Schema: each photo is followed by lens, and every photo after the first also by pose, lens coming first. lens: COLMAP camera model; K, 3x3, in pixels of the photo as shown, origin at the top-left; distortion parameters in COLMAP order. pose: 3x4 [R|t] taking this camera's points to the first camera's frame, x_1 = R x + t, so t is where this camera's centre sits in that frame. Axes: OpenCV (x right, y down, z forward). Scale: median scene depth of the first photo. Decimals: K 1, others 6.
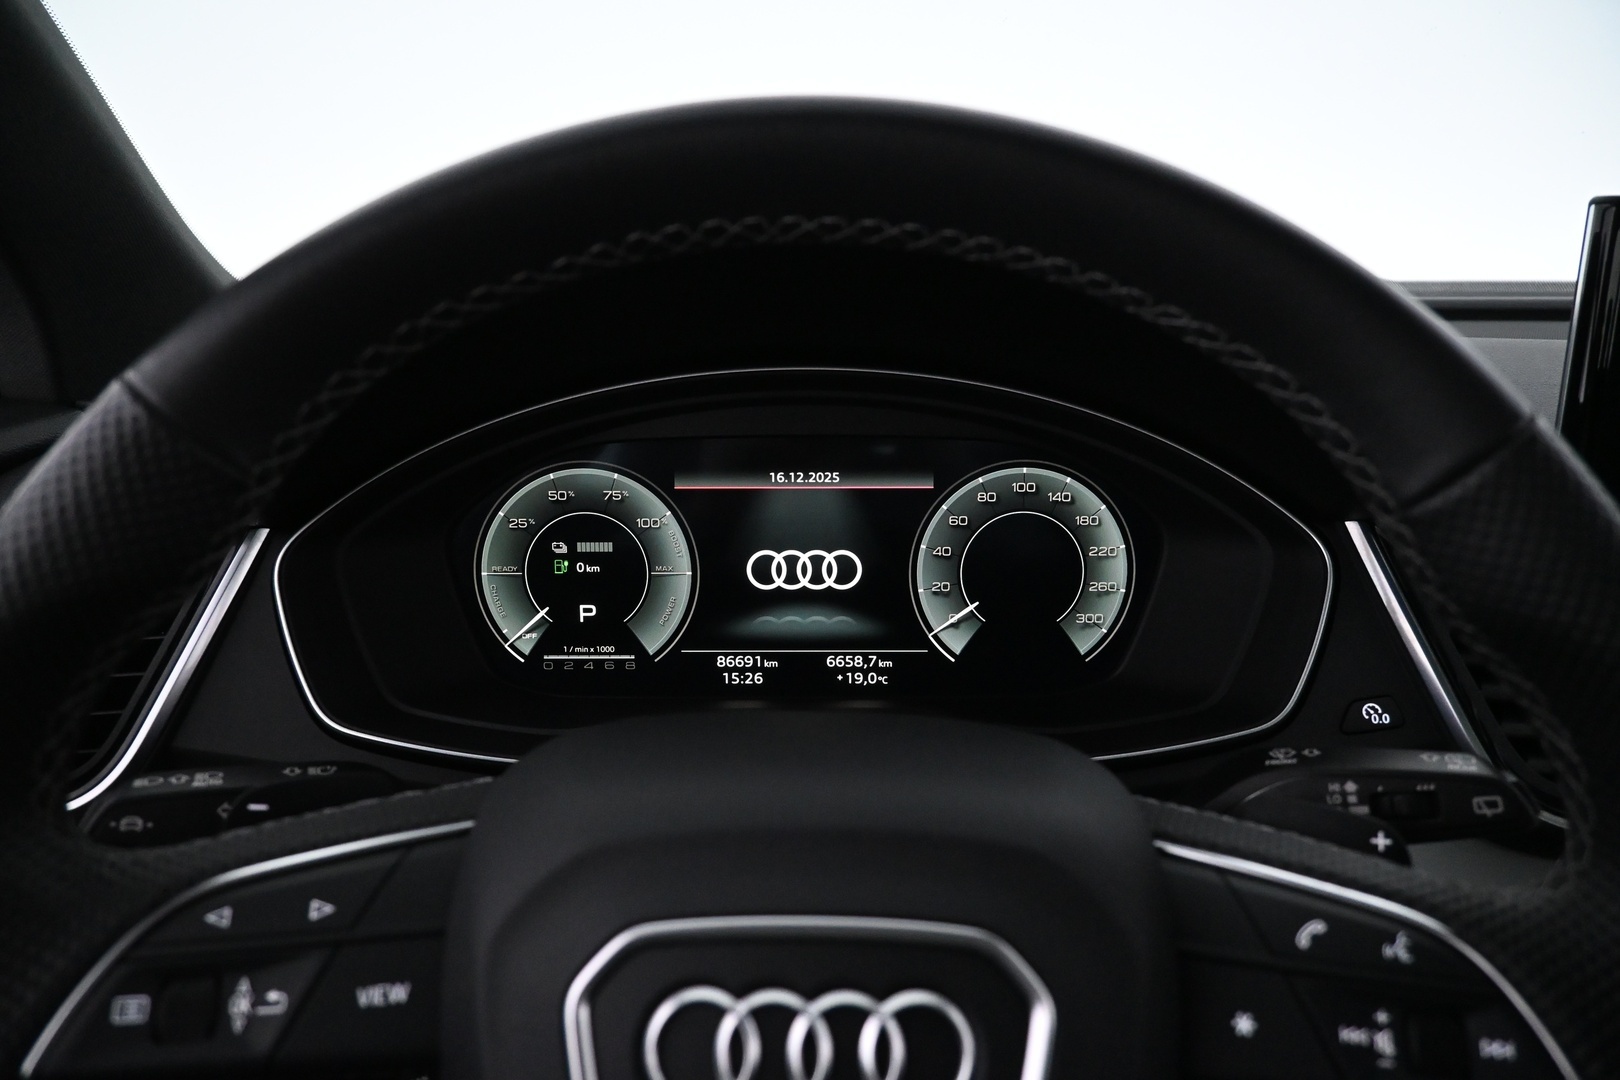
lens RADIAL K [[1091.9, 0, 812.3], [0, 1091.9, 535.7], [0, 0, 1]] dist [-0.009154, 0.008709]
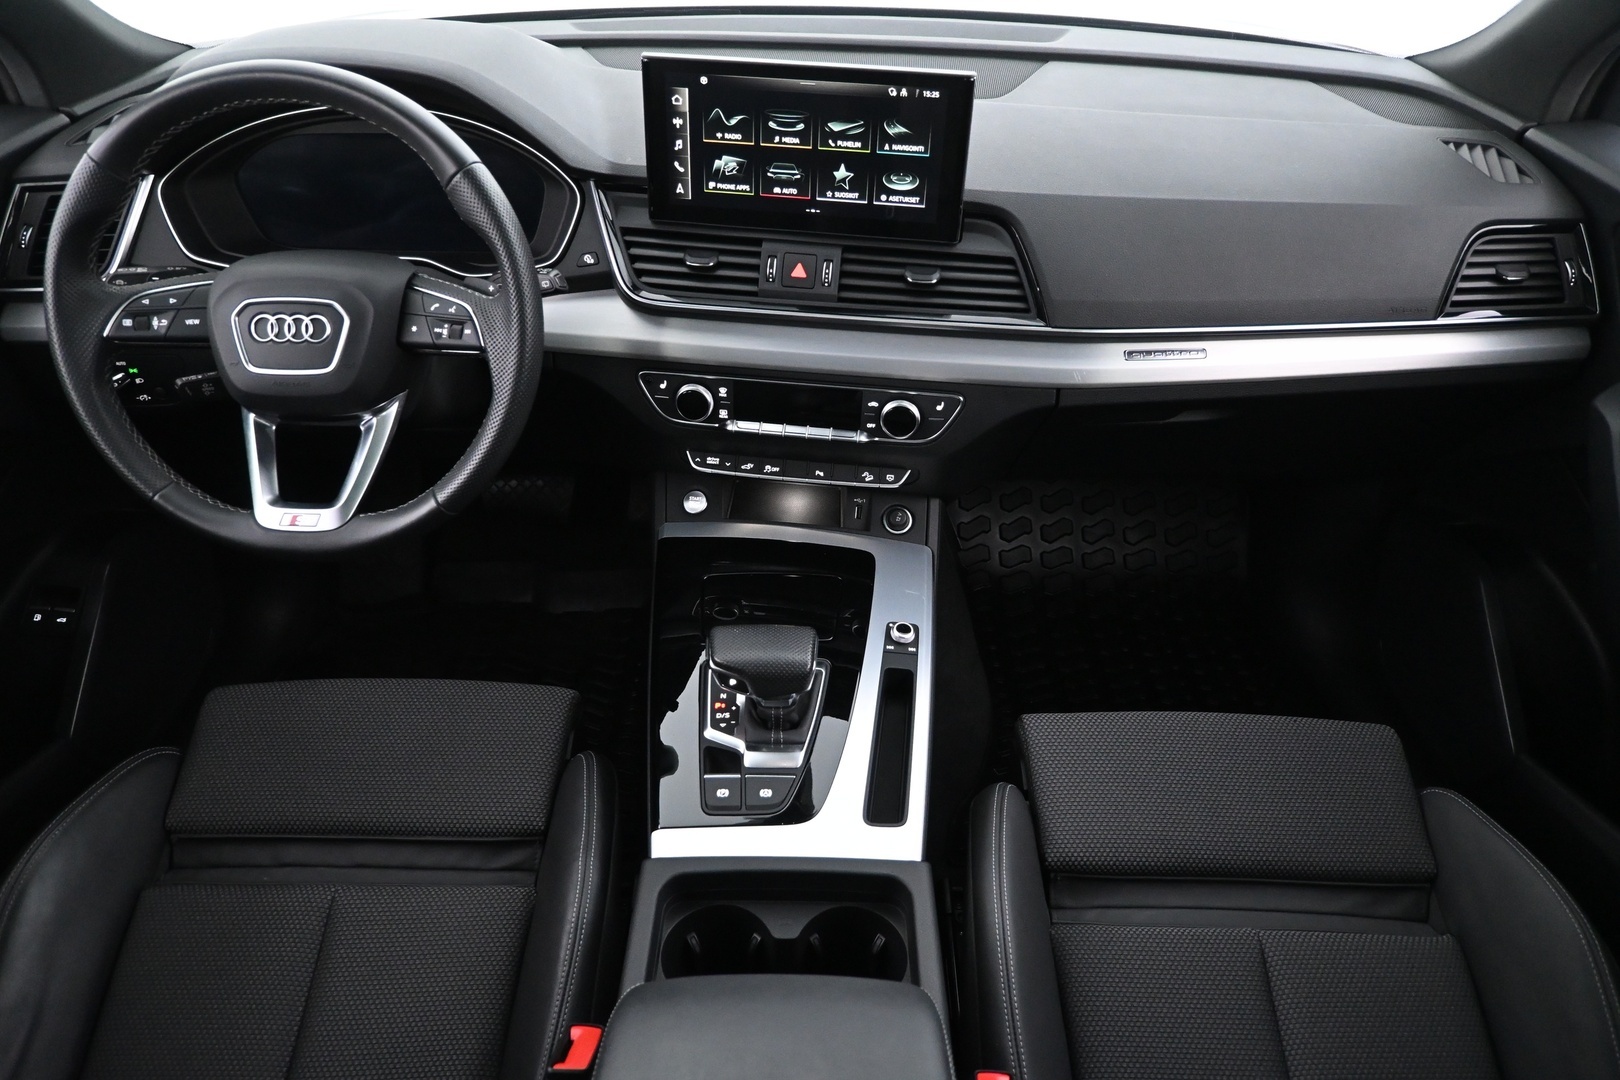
lens RADIAL K [[1091.9, 0, 809.0], [0, 1091.9, 537.4], [0, 0, 1]] dist [-0.009154, 0.008709]
pose [[0.999963, -0.000419, 0.008562, 1.768694], [-0.002740, 0.930778, 0.365576, -0.287472], [-0.008122, -0.365586, 0.930742, -2.910706]]
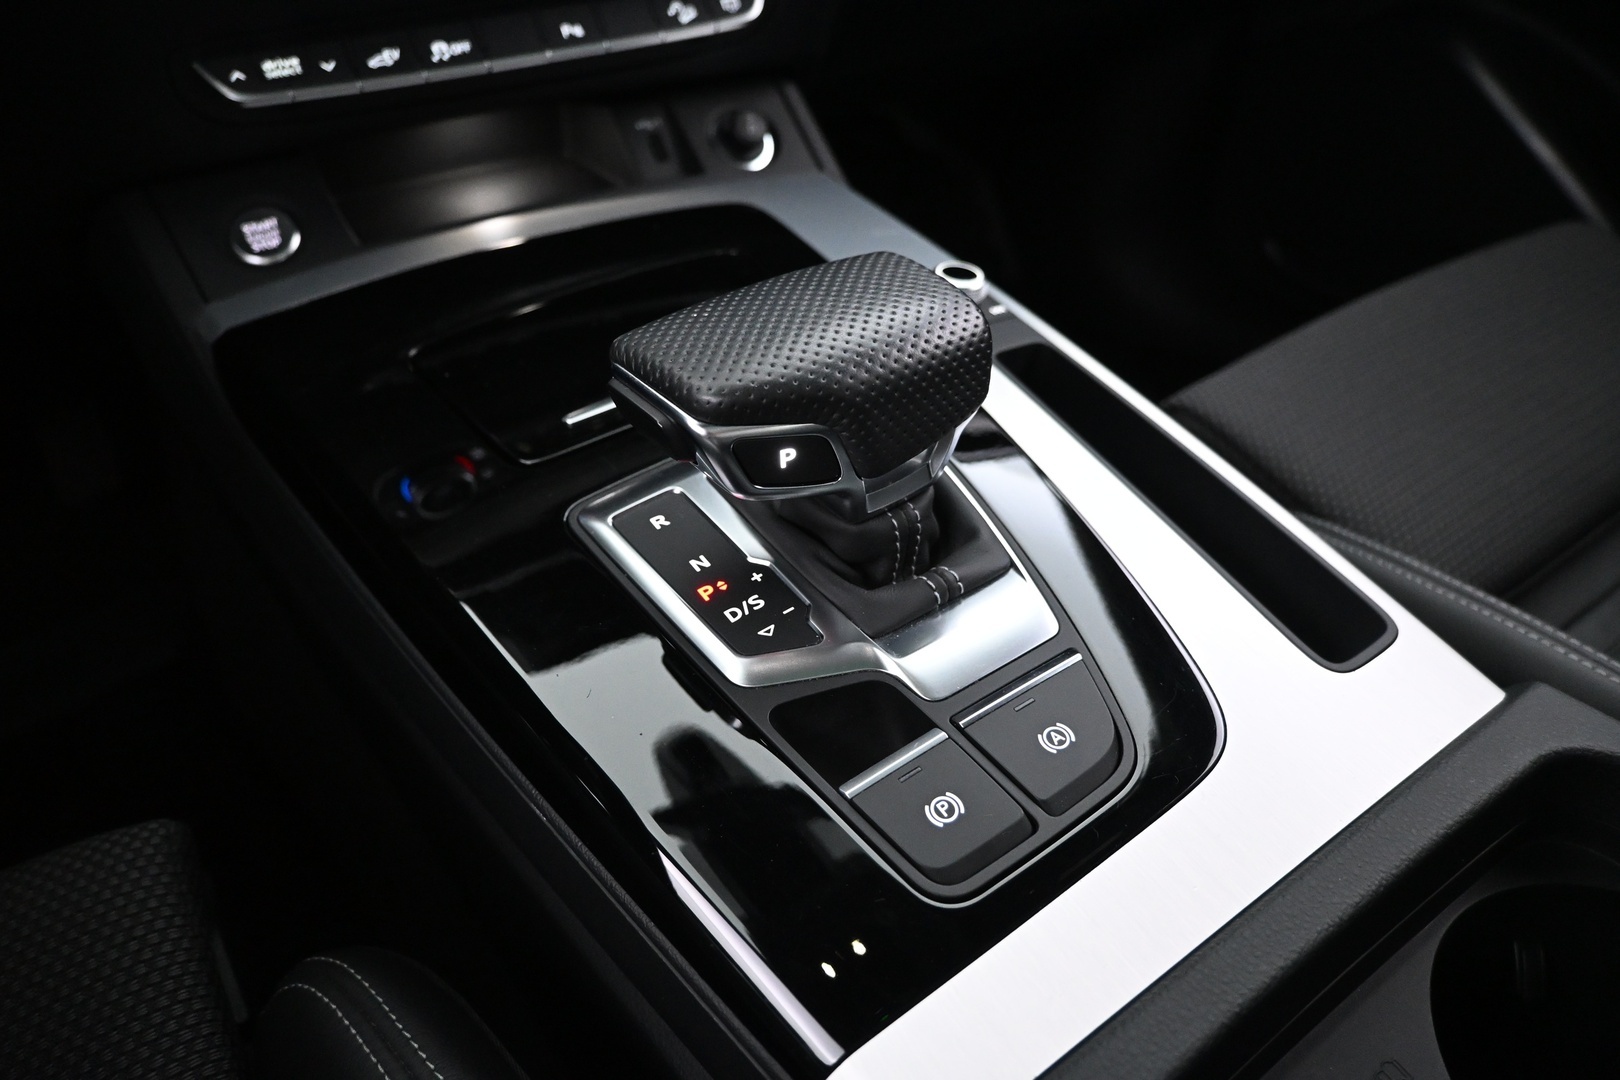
lens RADIAL K [[1091.9, 0, 811.9], [0, 1091.9, 540.2], [0, 0, 1]] dist [-0.009154, 0.008709]
pose [[0.807931, -0.388791, 0.442819, 0.988400], [0.193015, 0.884608, 0.424517, 1.286695], [-0.556770, -0.257509, 0.789745, -0.286054]]
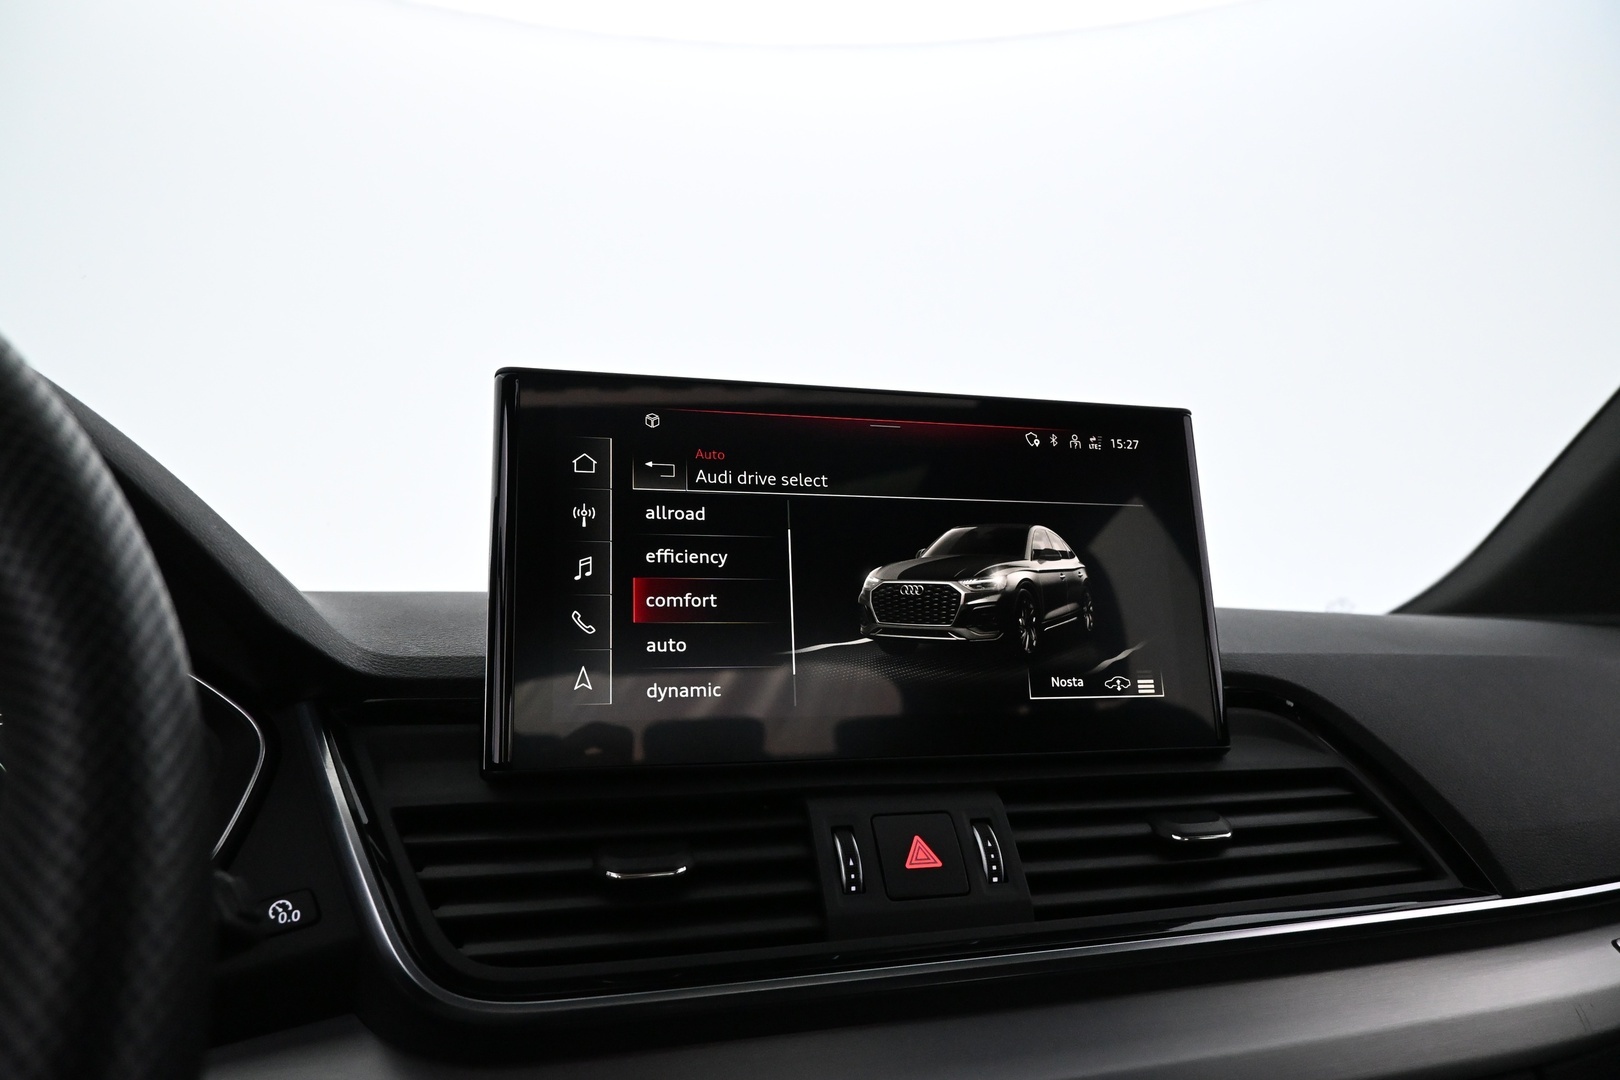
lens RADIAL K [[1091.9, 0, 807.5], [0, 1091.9, 536.4], [0, 0, 1]] dist [-0.009154, 0.008709]
pose [[0.909627, 0.029577, 0.414372, 0.914575], [0.142931, 0.914283, -0.379021, 0.480822], [-0.390064, 0.403994, 0.827429, 0.077581]]
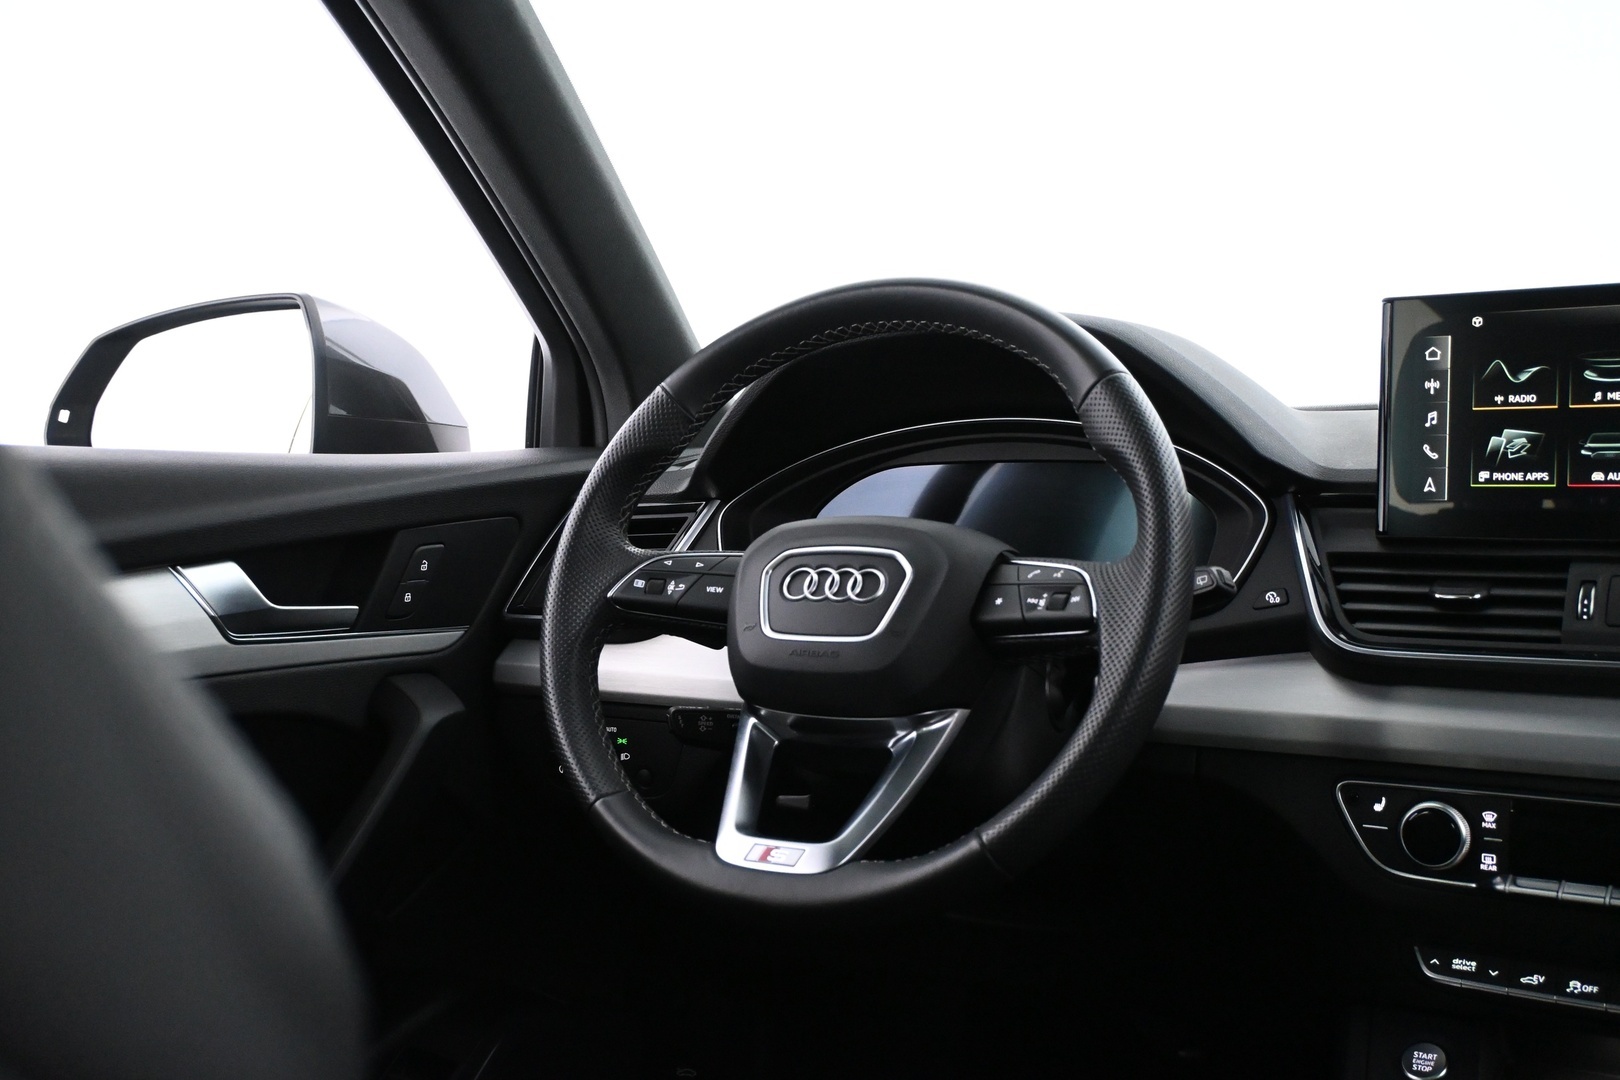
lens RADIAL K [[1644.2, 0, 816.9], [0, 1644.2, 534.0], [0, 0, 1]] dist [-0.001510, 0.000000]
pose [[0.897606, -0.004876, -0.440771, 1.736419], [-0.093367, 0.975147, -0.200923, 1.119066], [0.430797, 0.221503, 0.874843, -2.668077]]
